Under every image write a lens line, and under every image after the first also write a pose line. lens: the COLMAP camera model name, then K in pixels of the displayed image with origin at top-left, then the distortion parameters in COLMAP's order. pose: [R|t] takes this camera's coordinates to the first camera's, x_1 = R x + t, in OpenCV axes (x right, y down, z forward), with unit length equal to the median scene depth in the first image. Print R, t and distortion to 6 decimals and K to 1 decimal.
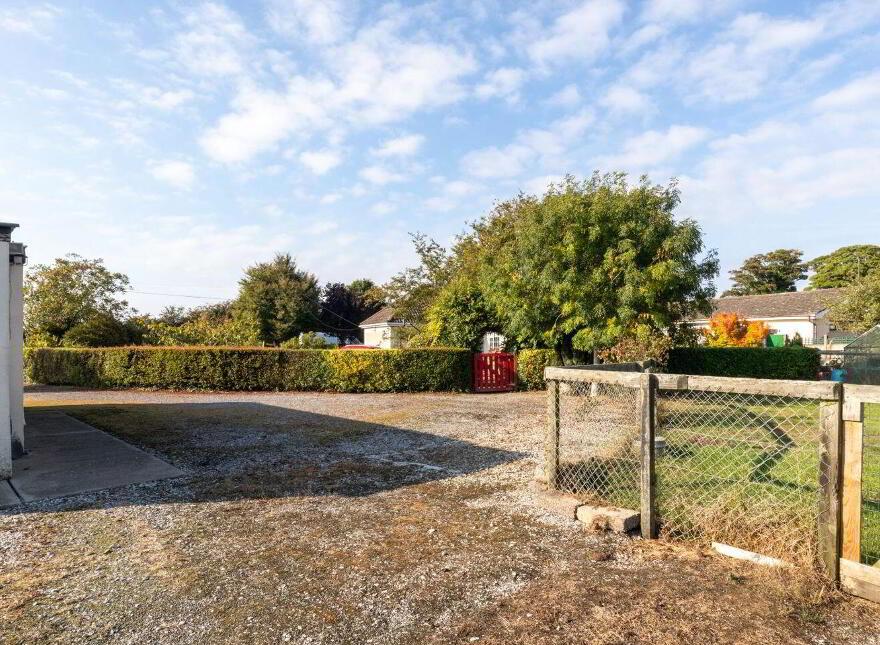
lens RADIAL K [[625.6, 0, 428.9], [0, 625.6, 301.9], [0, 0, 1]] dist [-0.024460, 0.002117]
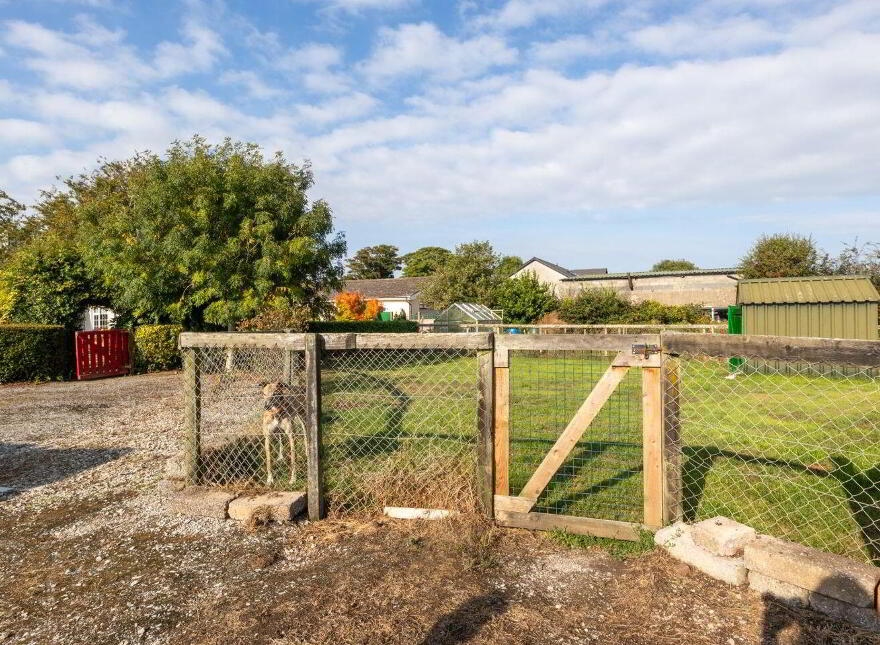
lens RADIAL K [[487.5, 0, 440.0], [0, 487.5, 322.5], [0, 0, 1]] dist [0.000370, -0.000695]
pose [[0.754897, -0.006536, 0.655810, 0.022429], [-0.014521, 0.999539, 0.026677, 0.051798], [-0.655682, -0.029661, 0.754454, 0.238866]]
